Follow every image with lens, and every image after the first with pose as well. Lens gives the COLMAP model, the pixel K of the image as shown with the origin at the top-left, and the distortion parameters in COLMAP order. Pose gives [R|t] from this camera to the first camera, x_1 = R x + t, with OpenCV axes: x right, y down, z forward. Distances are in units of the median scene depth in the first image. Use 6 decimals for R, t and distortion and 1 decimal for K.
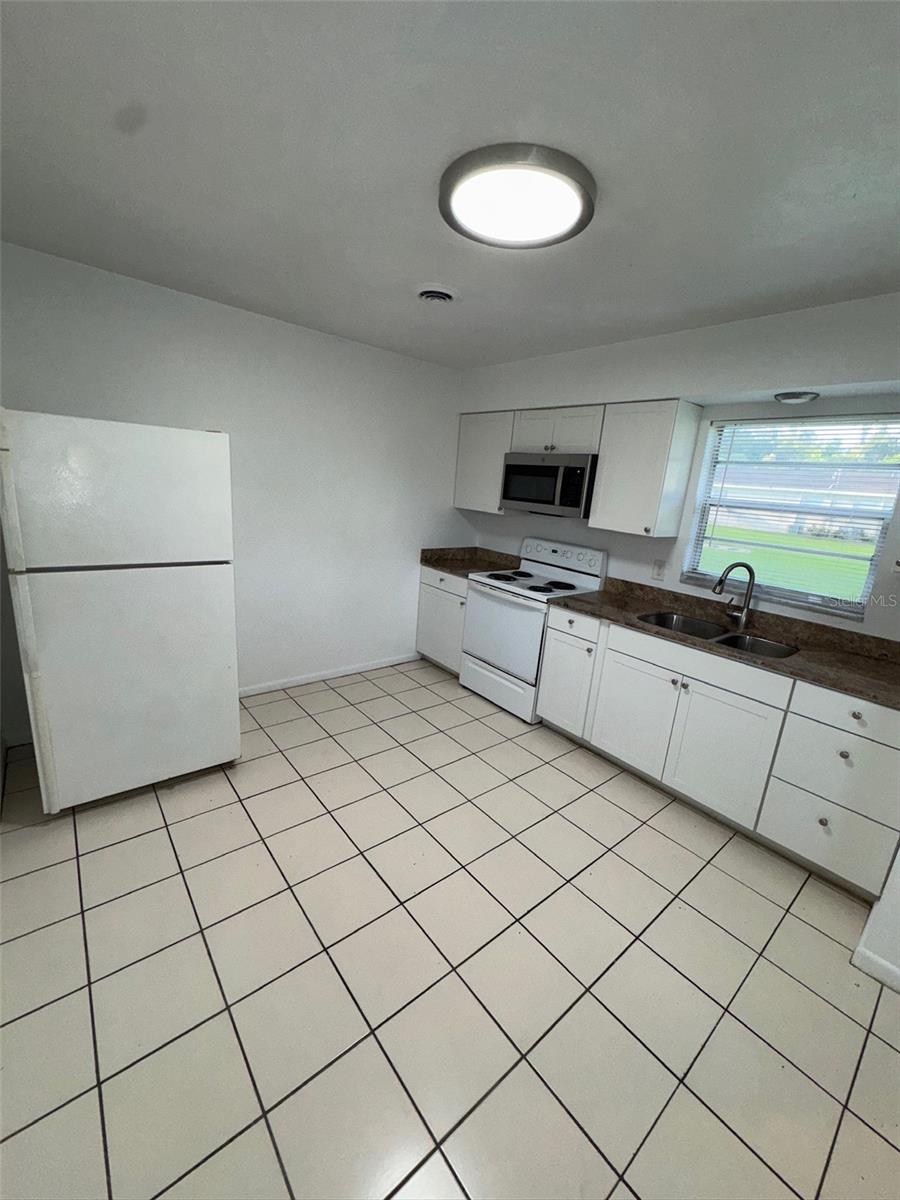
lens RADIAL K [[480.0, 0, 450.0], [0, 480.0, 600.0], [0, 0, 1]] dist [-0.000616, 0.000050]
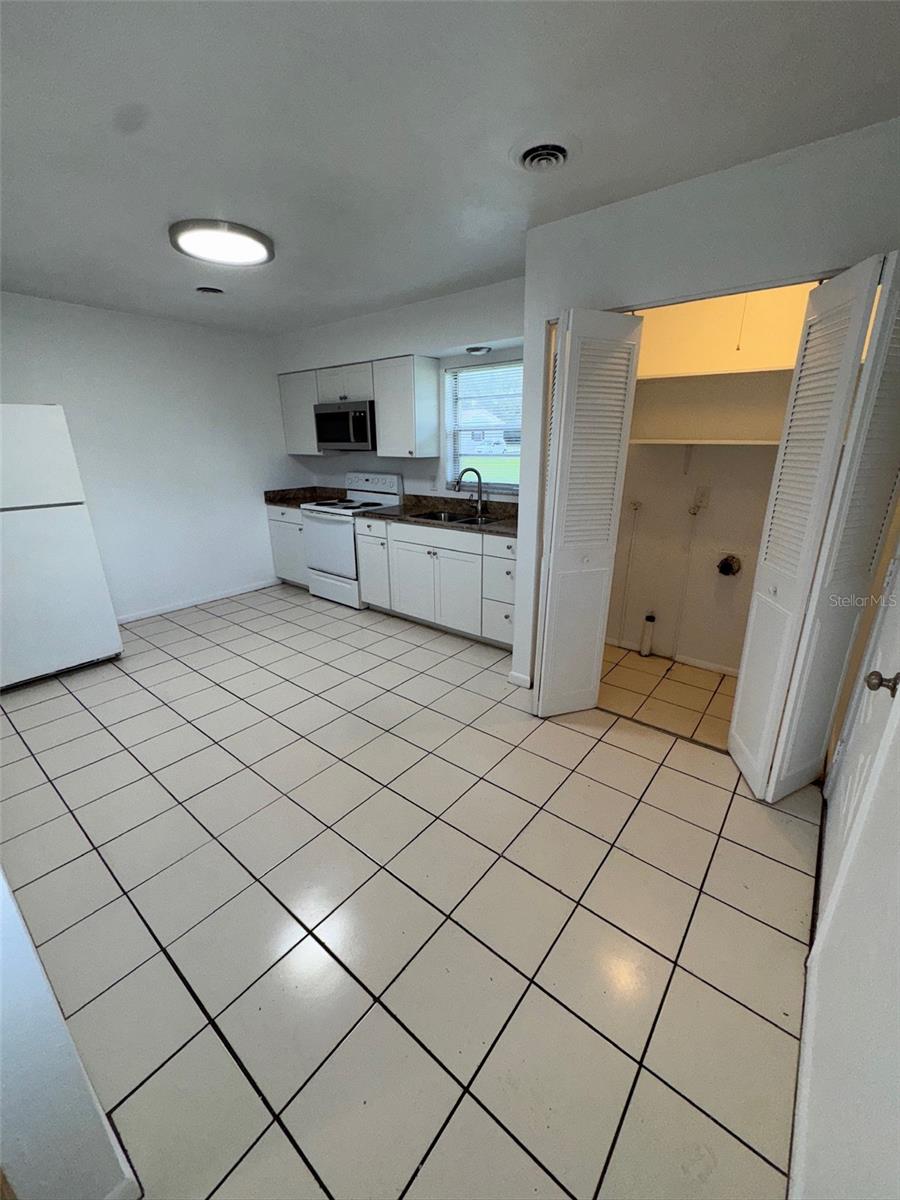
lens RADIAL K [[480.0, 0, 450.0], [0, 480.0, 600.0], [0, 0, 1]] dist [-0.000616, 0.000050]
pose [[0.975963, -0.145229, 0.162497, 0.204723], [0.130755, 0.986704, 0.096528, 0.138277], [-0.174355, -0.072960, 0.981976, -0.373819]]
